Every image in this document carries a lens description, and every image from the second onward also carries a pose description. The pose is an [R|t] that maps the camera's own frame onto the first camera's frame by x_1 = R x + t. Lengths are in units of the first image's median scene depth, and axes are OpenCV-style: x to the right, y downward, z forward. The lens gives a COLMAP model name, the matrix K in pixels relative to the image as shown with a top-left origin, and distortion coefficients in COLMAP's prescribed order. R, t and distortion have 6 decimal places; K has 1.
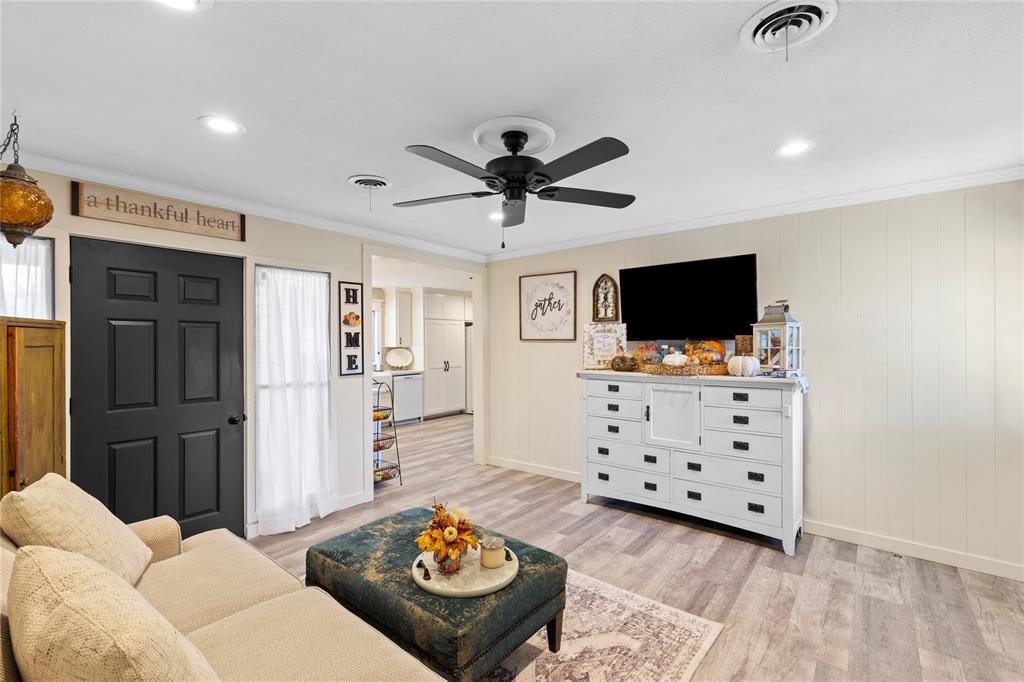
lens RADIAL K [[462.2, 0, 516.4], [0, 462.2, 343.1], [0, 0, 1]] dist [-0.000452, -0.000690]
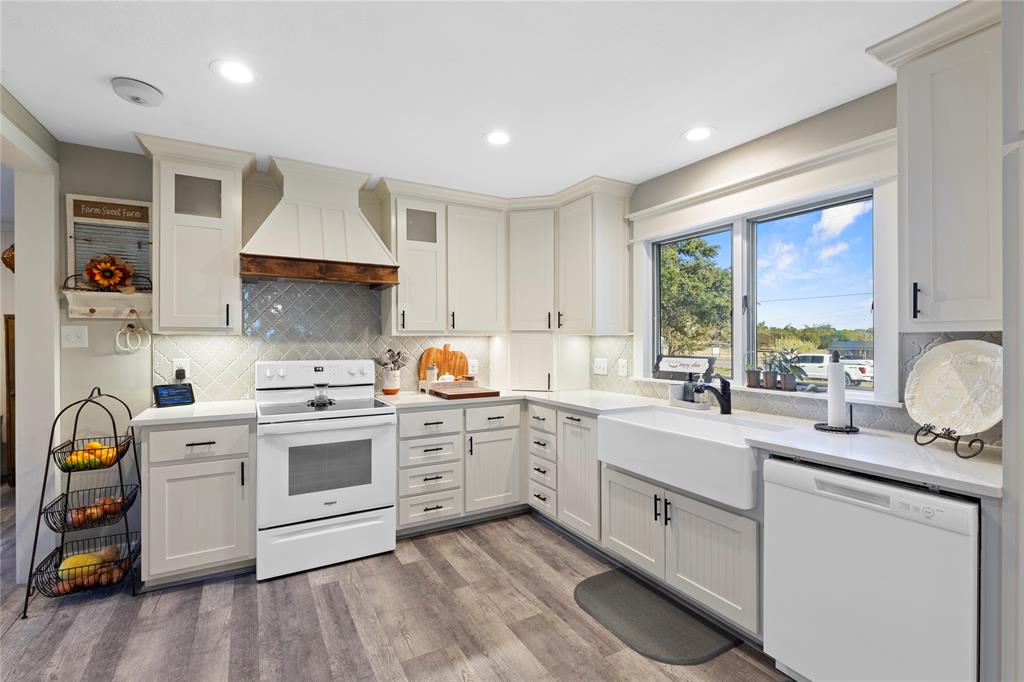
lens RADIAL K [[462.2, 0, 515.5], [0, 462.2, 341.1], [0, 0, 1]] dist [-0.000452, -0.000690]
pose [[-0.375068, 0.009186, -0.926952, -0.003794], [-0.000104, 0.999950, 0.009951, 0.023874], [0.926997, 0.003829, -0.375048, 2.063034]]
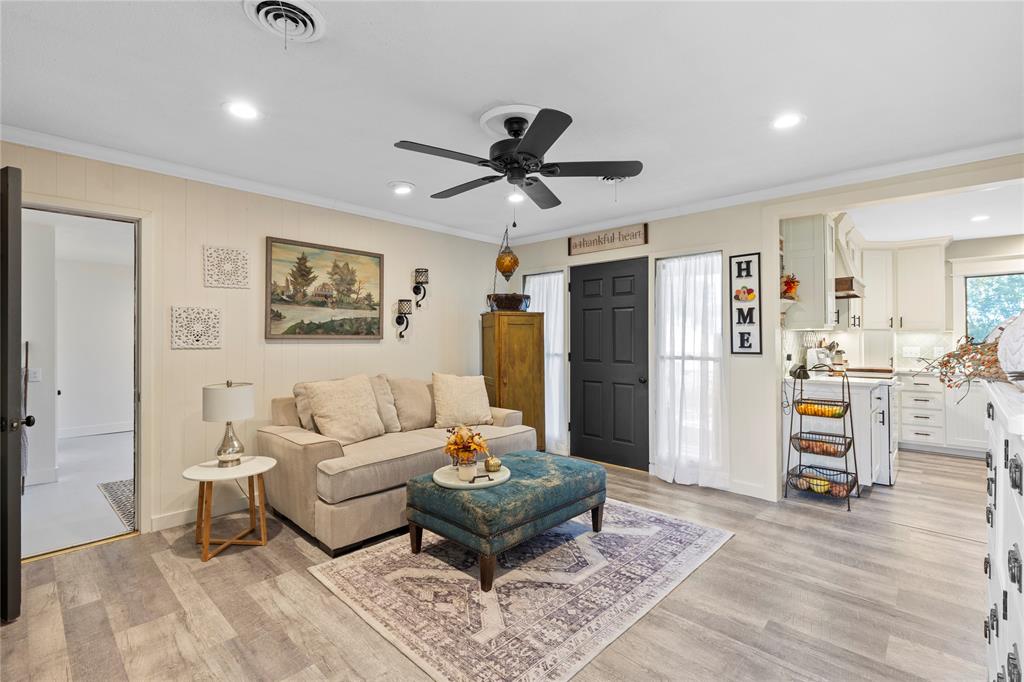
lens RADIAL K [[462.2, 0, 510.1], [0, 462.2, 339.2], [0, 0, 1]] dist [-0.000452, -0.000690]
pose [[-0.095134, 0.004333, -0.995455, 0.670144], [-0.002138, 0.999987, 0.004557, 0.039419], [0.995462, 0.002562, -0.095123, 0.669590]]
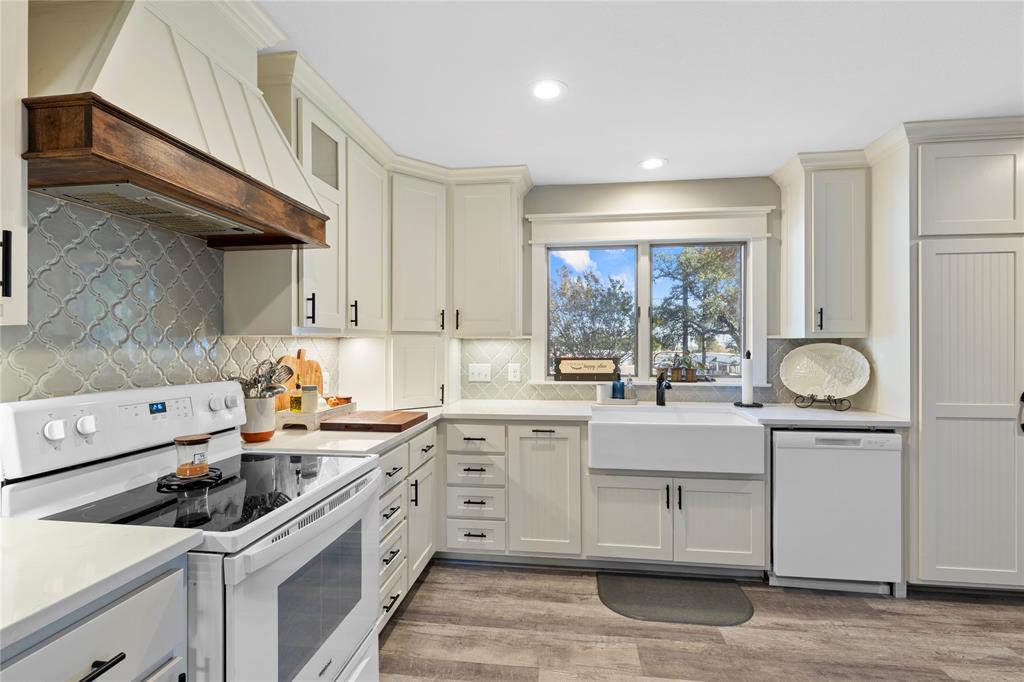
lens RADIAL K [[462.2, 0, 520.1], [0, 462.2, 345.1], [0, 0, 1]] dist [-0.000452, -0.000690]
pose [[0.509753, 0.007600, -0.860287, -0.179205], [-0.004978, 0.999970, 0.005884, 0.028599], [0.860306, 0.001283, 0.509776, 1.465822]]
